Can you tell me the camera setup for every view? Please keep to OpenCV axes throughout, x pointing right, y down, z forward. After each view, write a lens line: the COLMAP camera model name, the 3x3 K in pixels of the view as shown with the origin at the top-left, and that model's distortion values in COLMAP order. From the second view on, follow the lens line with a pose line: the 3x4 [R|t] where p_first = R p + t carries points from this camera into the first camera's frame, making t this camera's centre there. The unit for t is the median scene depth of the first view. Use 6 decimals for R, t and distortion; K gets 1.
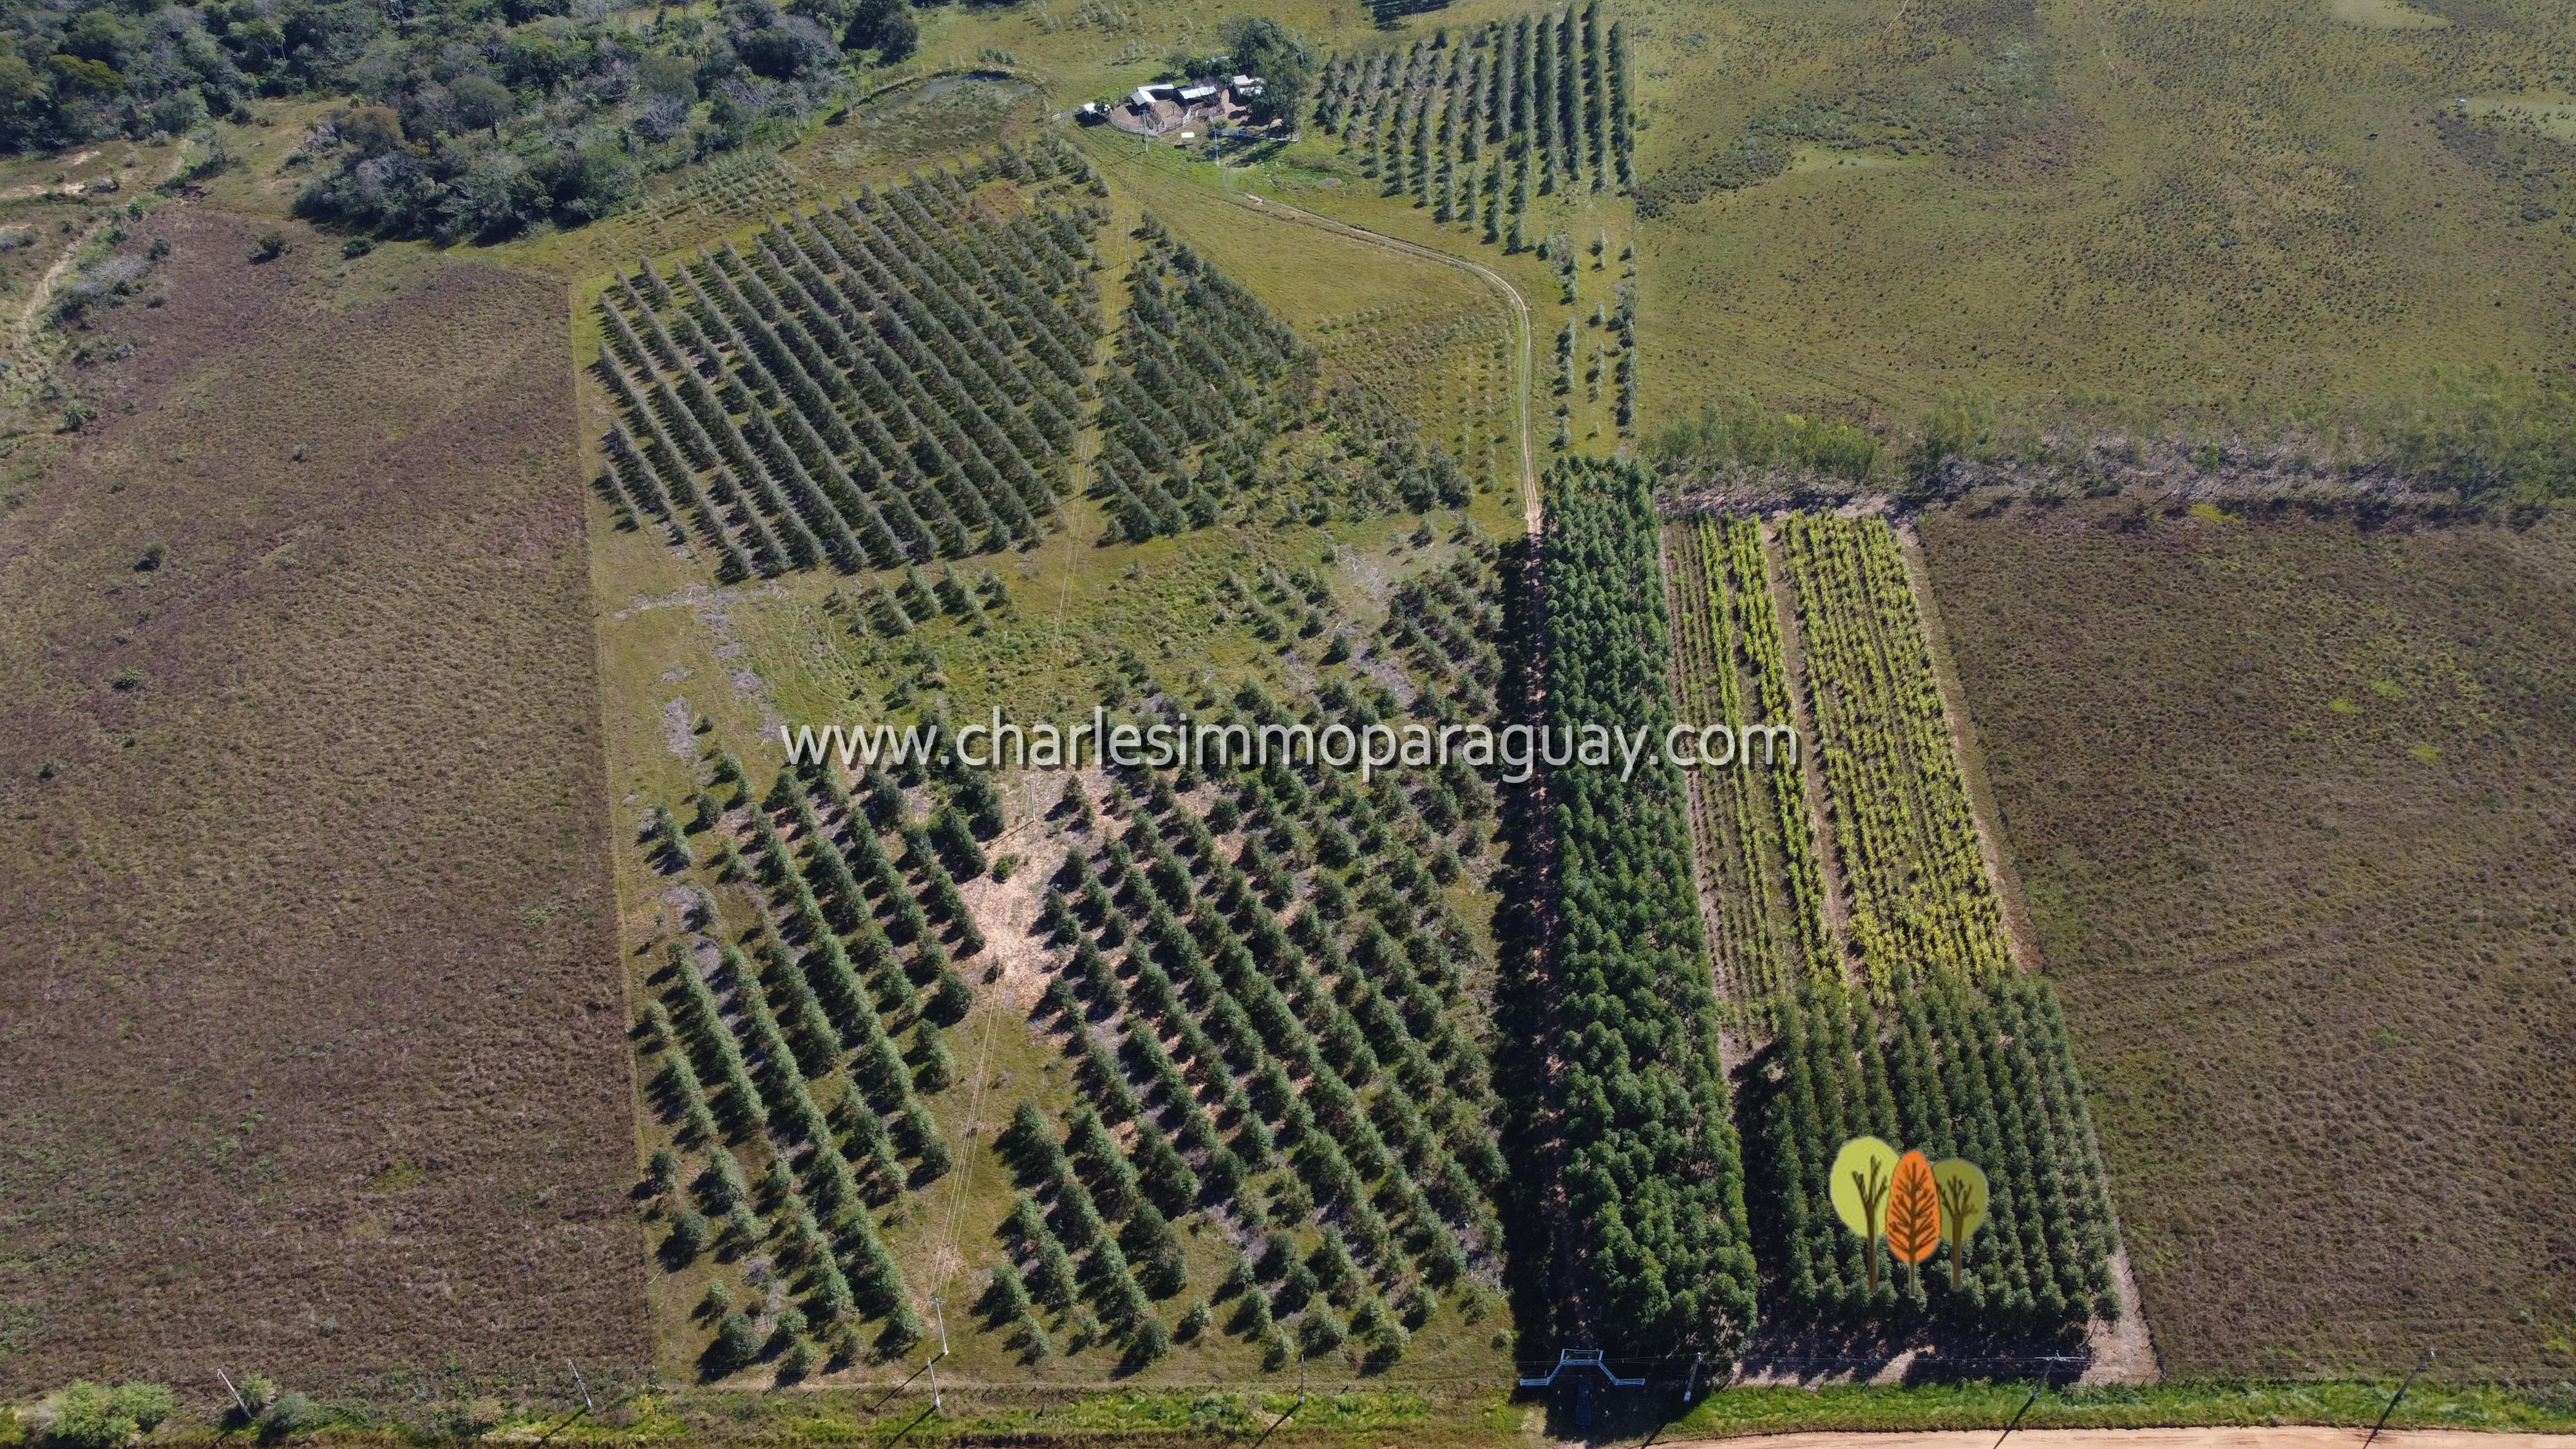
lens RADIAL K [[1961.8, 0, 1278.9], [0, 1961.8, 726.0], [0, 0, 1]] dist [-0.005062, 0.004959]
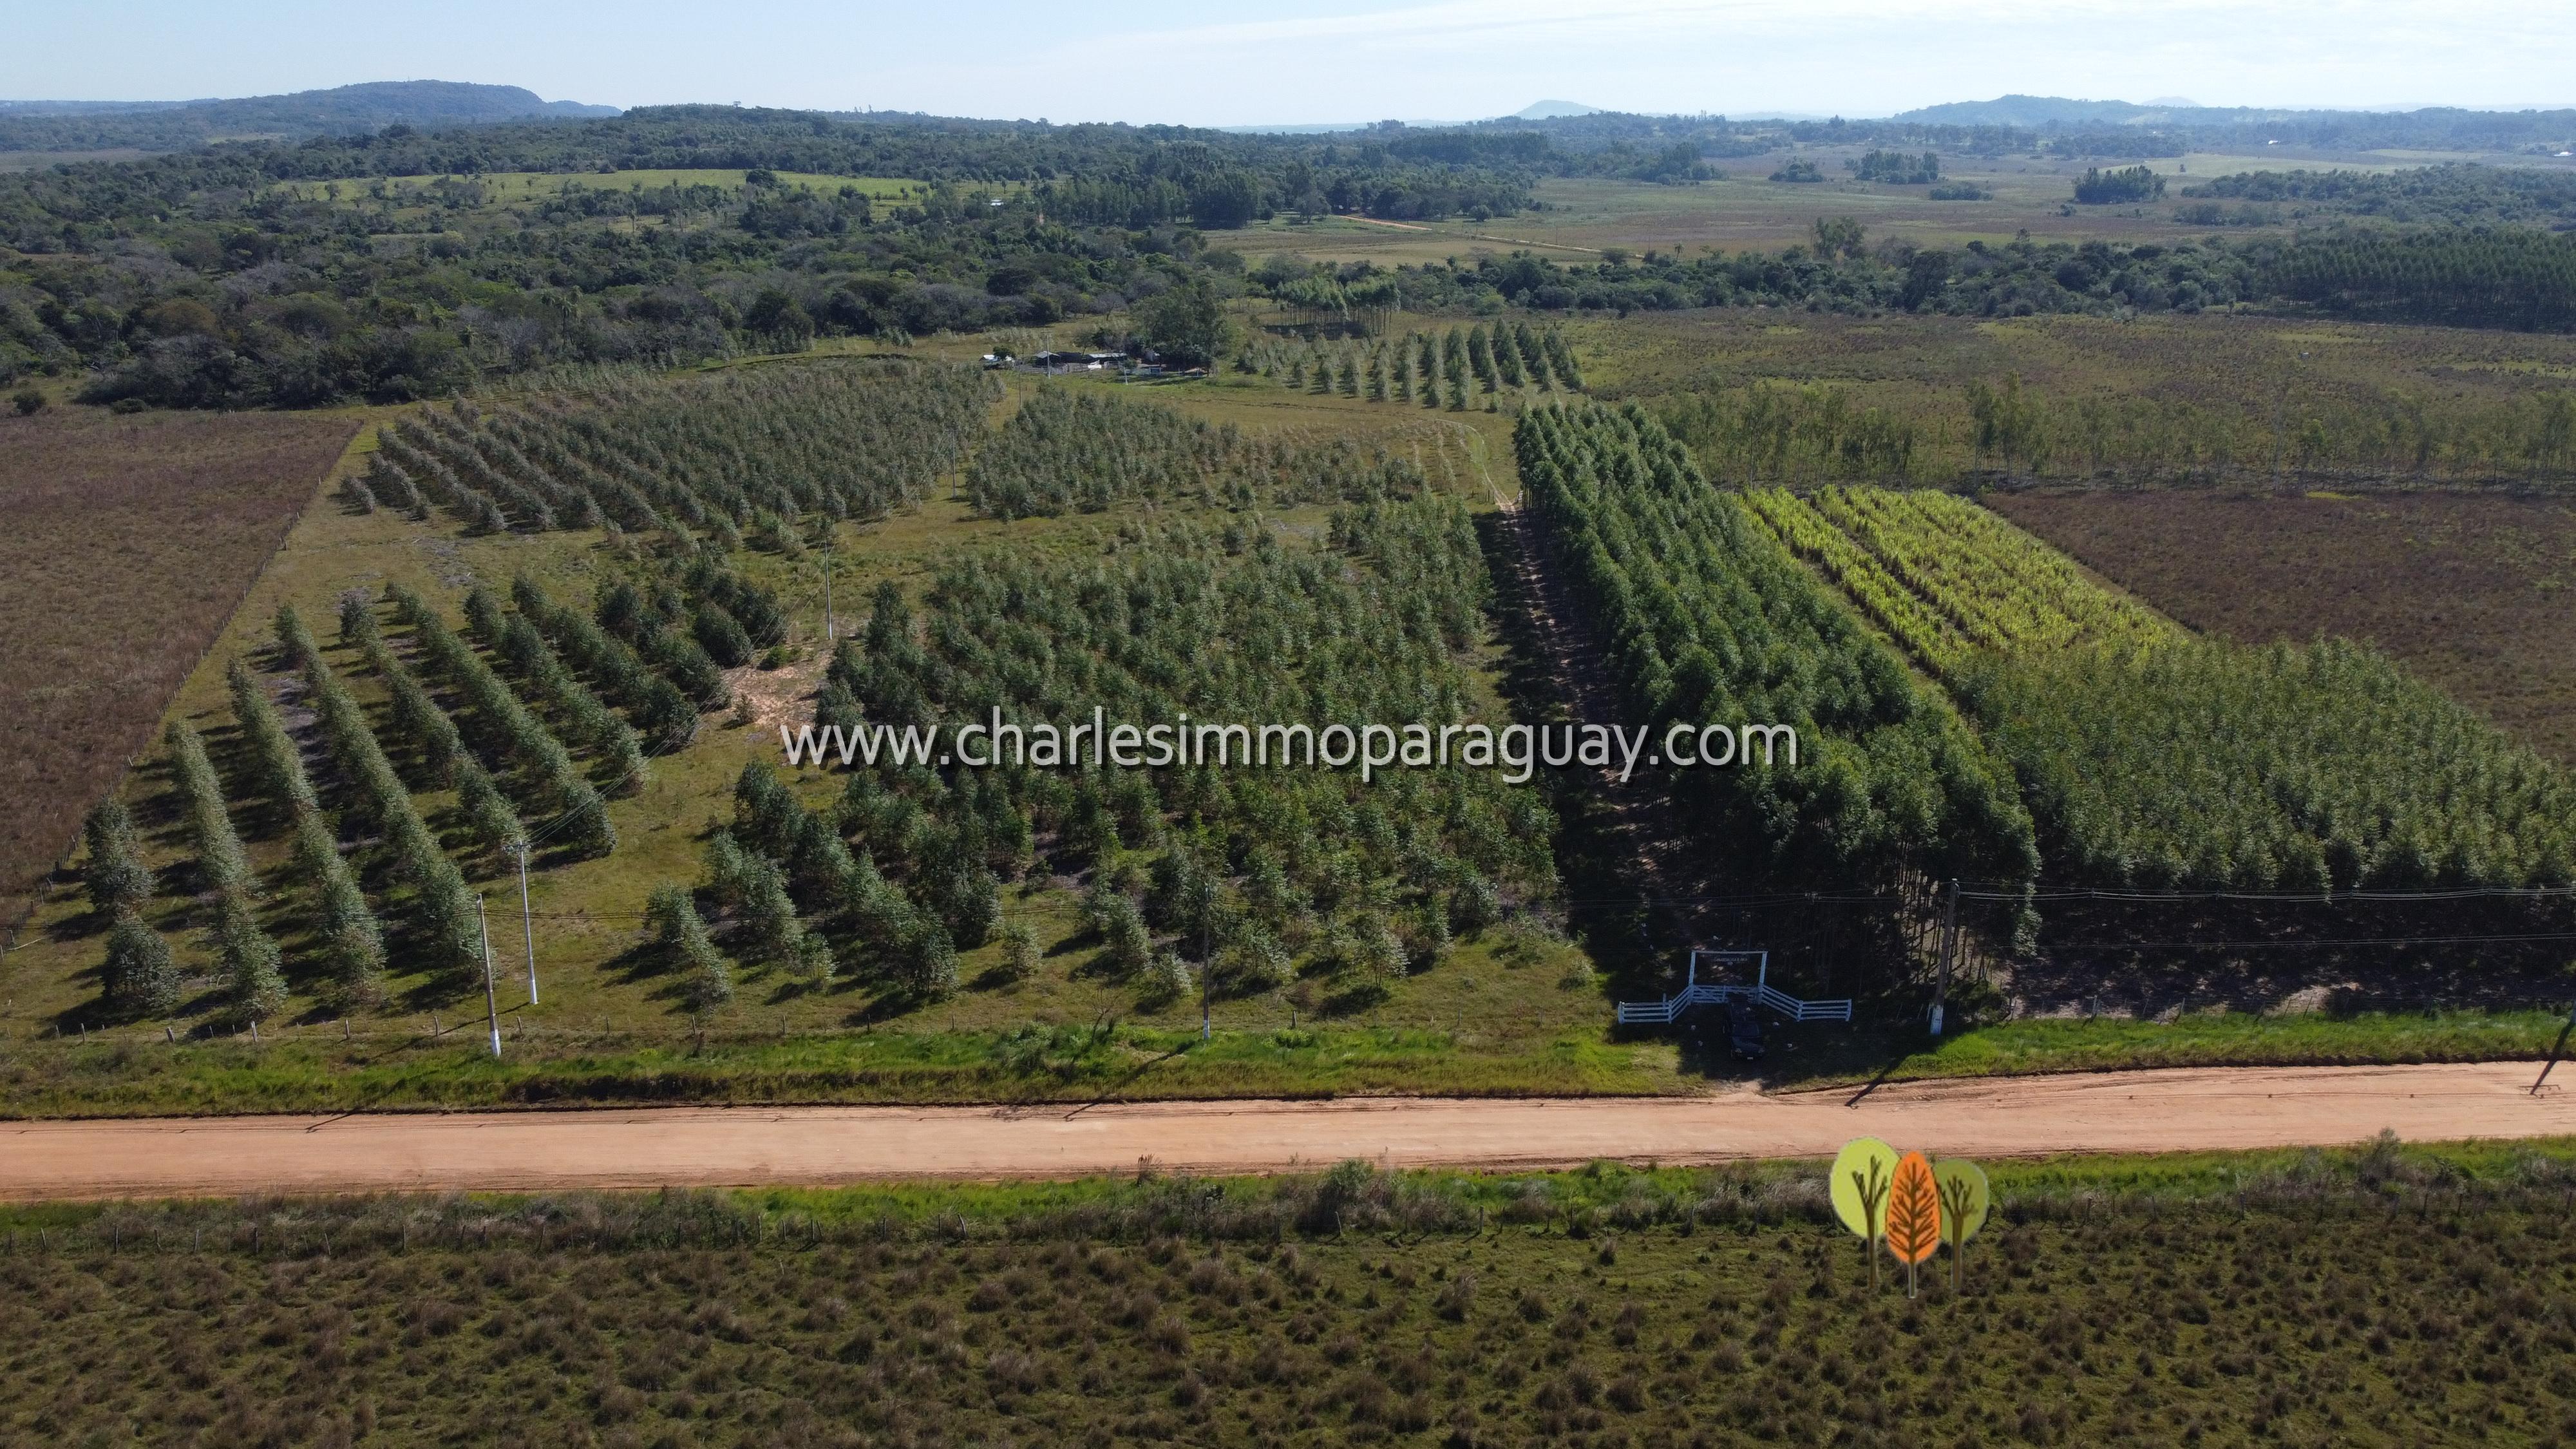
lens RADIAL K [[1961.8, 0, 1281.8], [0, 1961.8, 716.9], [0, 0, 1]] dist [-0.005062, 0.004959]
pose [[0.999277, -0.003379, 0.037877, 0.009296], [0.018576, 0.912500, -0.408654, 0.372580], [-0.033182, 0.409062, 0.911903, 0.380527]]
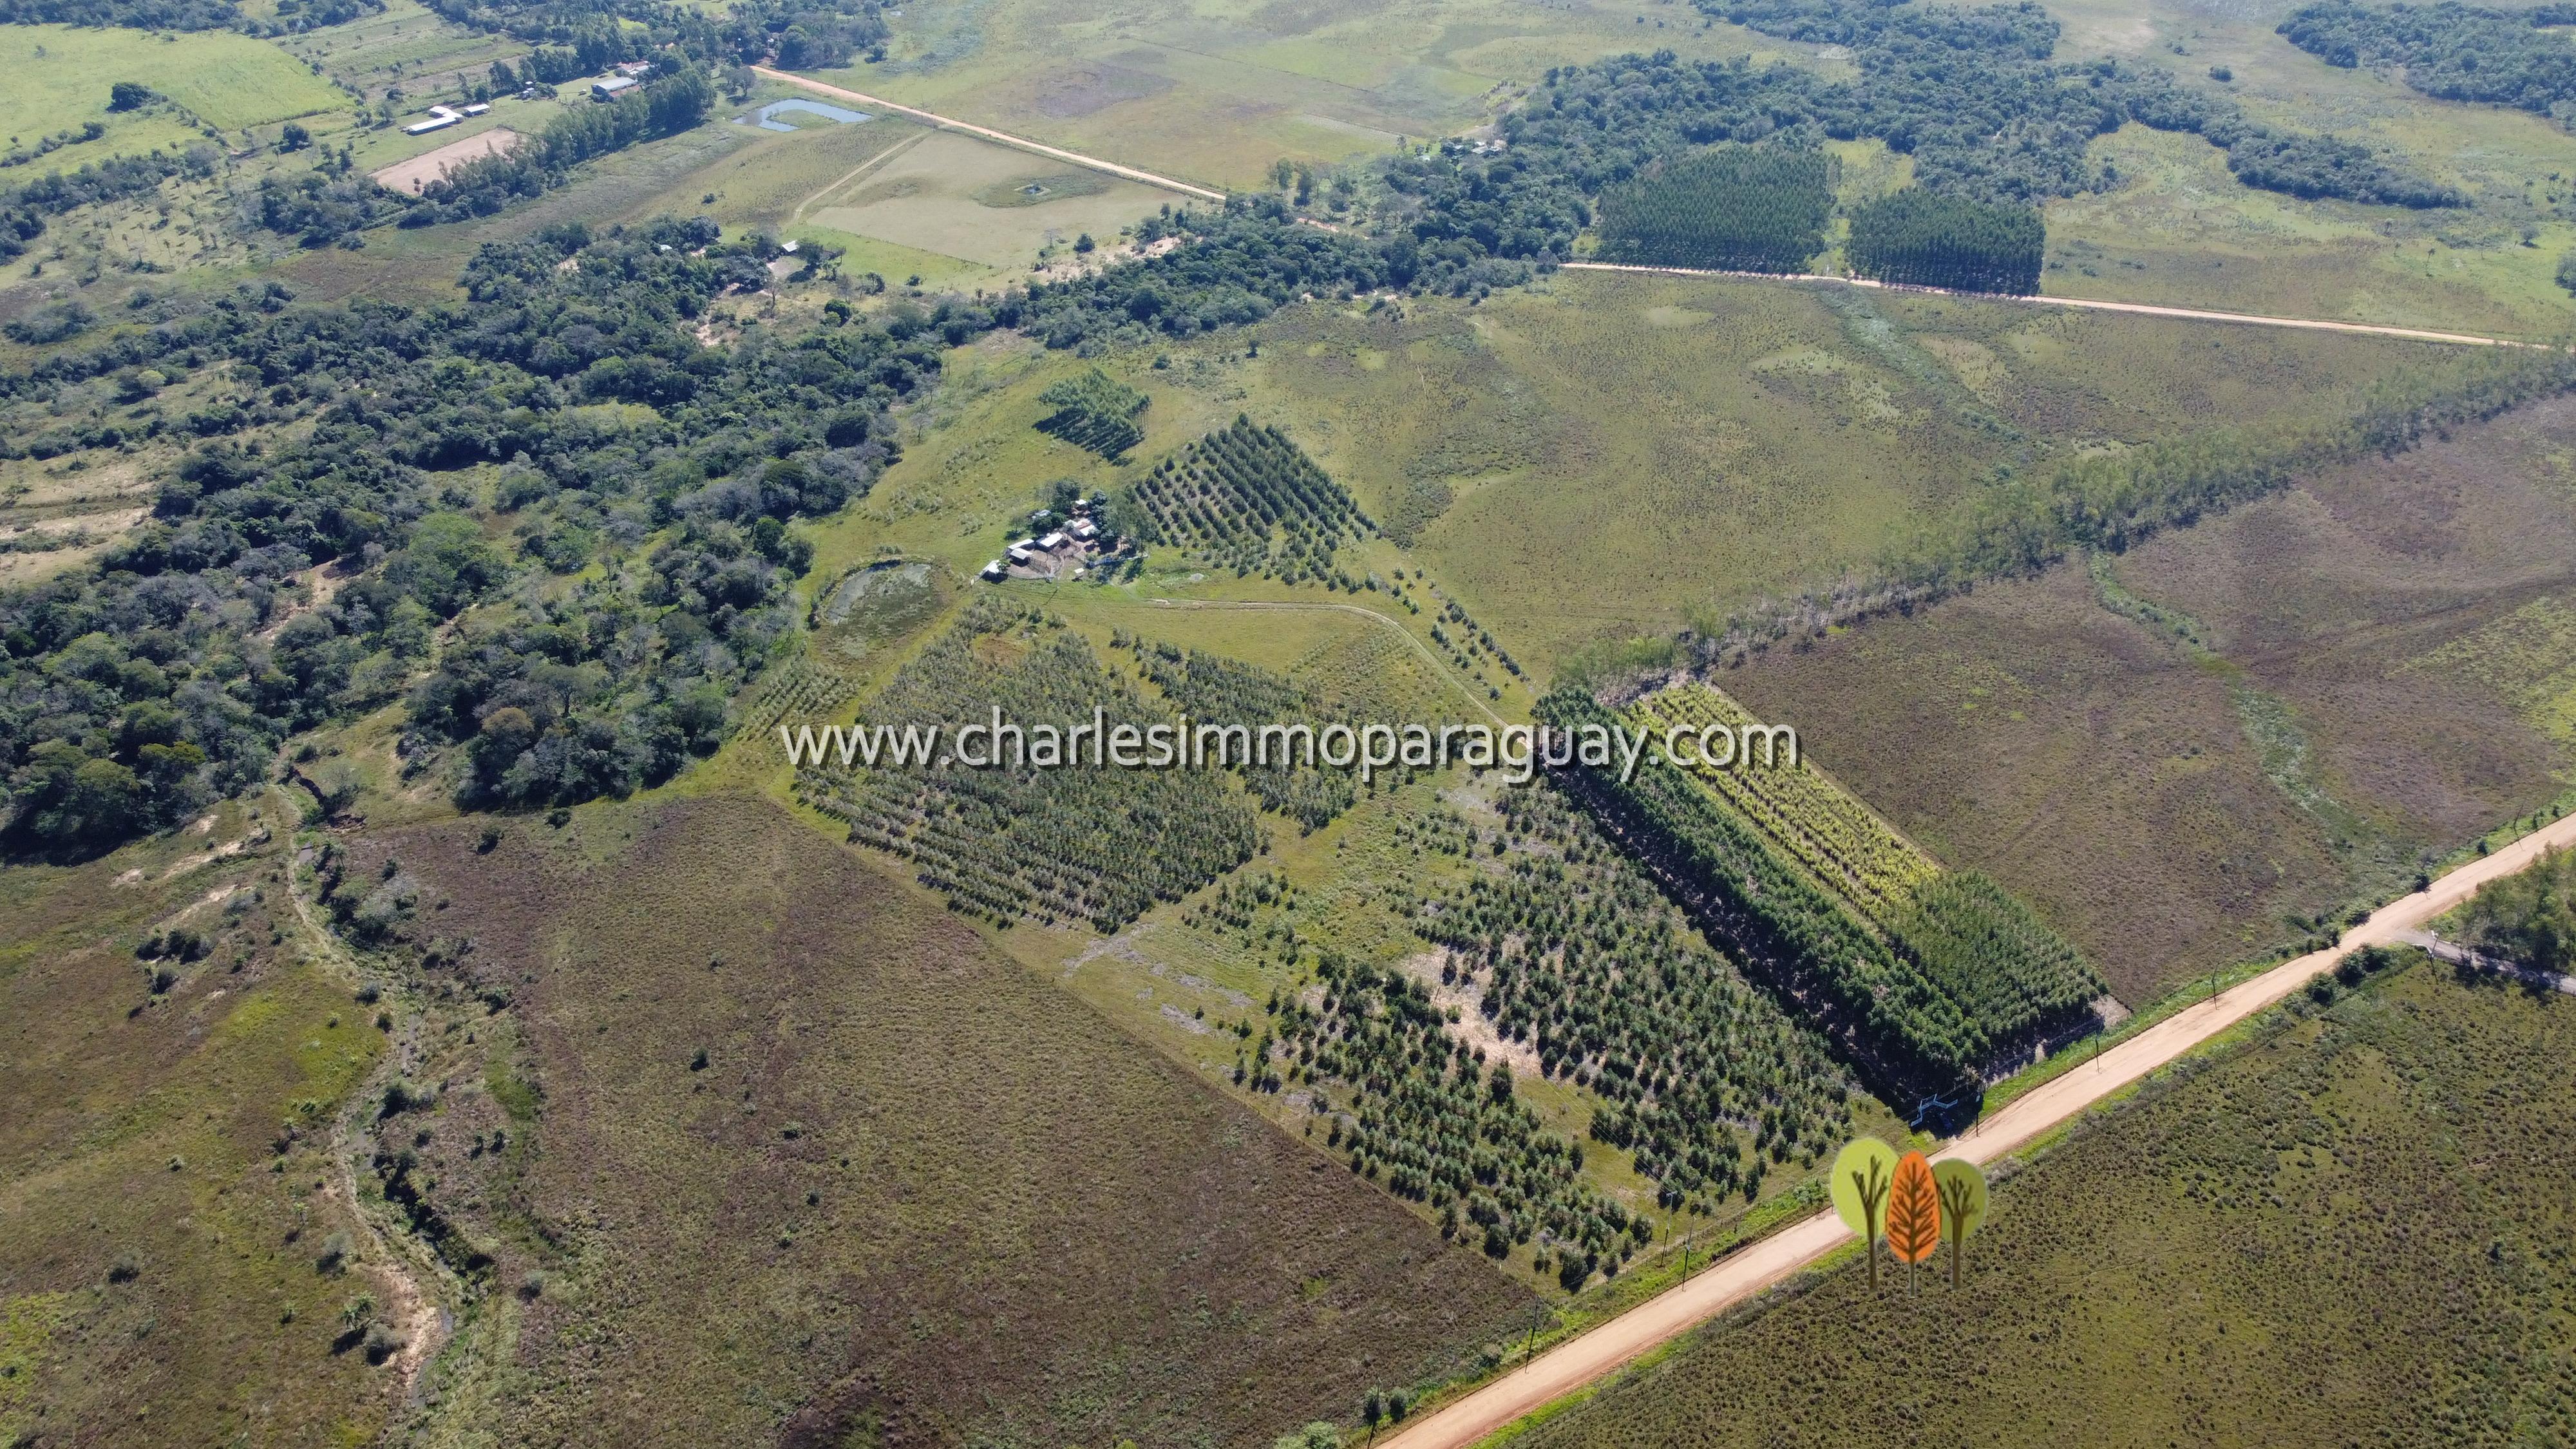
lens RADIAL K [[1961.8, 0, 1287.0], [0, 1961.8, 721.1], [0, 0, 1]] dist [-0.005062, 0.004959]
pose [[0.864205, -0.276331, 0.420464, -0.883796], [0.334213, 0.939955, -0.069184, -0.091890], [-0.376100, 0.200314, 0.904667, -0.485884]]
